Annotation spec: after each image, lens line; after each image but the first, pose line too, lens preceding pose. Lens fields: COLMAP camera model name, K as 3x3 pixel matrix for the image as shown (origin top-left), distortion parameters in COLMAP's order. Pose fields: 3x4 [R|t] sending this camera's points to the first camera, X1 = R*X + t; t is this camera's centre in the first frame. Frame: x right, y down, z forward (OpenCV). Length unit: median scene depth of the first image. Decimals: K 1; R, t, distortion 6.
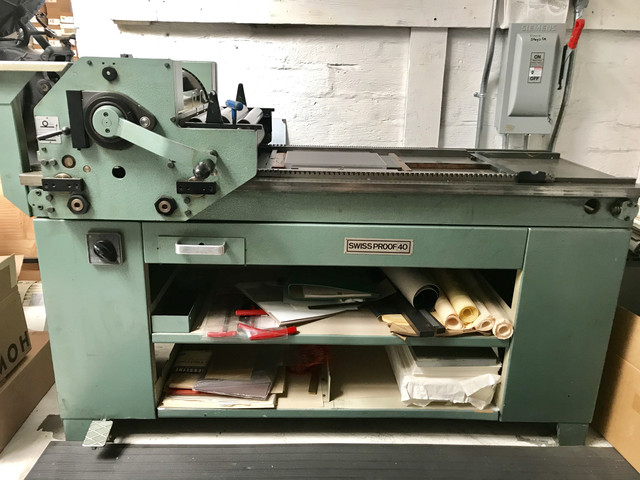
lens RADIAL K [[533.9, 0, 320.9], [0, 533.9, 239.8], [0, 0, 1]] dist [0.005934, 0.002065]
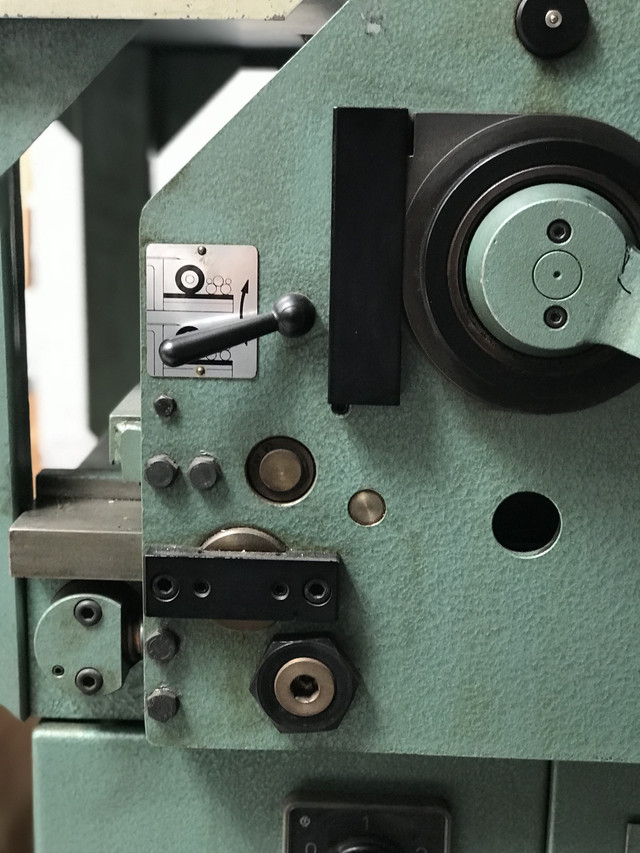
lens RADIAL K [[1398.4, 0, 319.7], [0, 1398.4, 427.4], [0, 0, 1]] dist [0.044580, 0.000000]
pose [[0.998772, -0.003084, -0.049443, -0.431626], [-0.001664, 0.995409, -0.095698, -0.112518], [0.049511, 0.095662, 0.994182, 0.488570]]
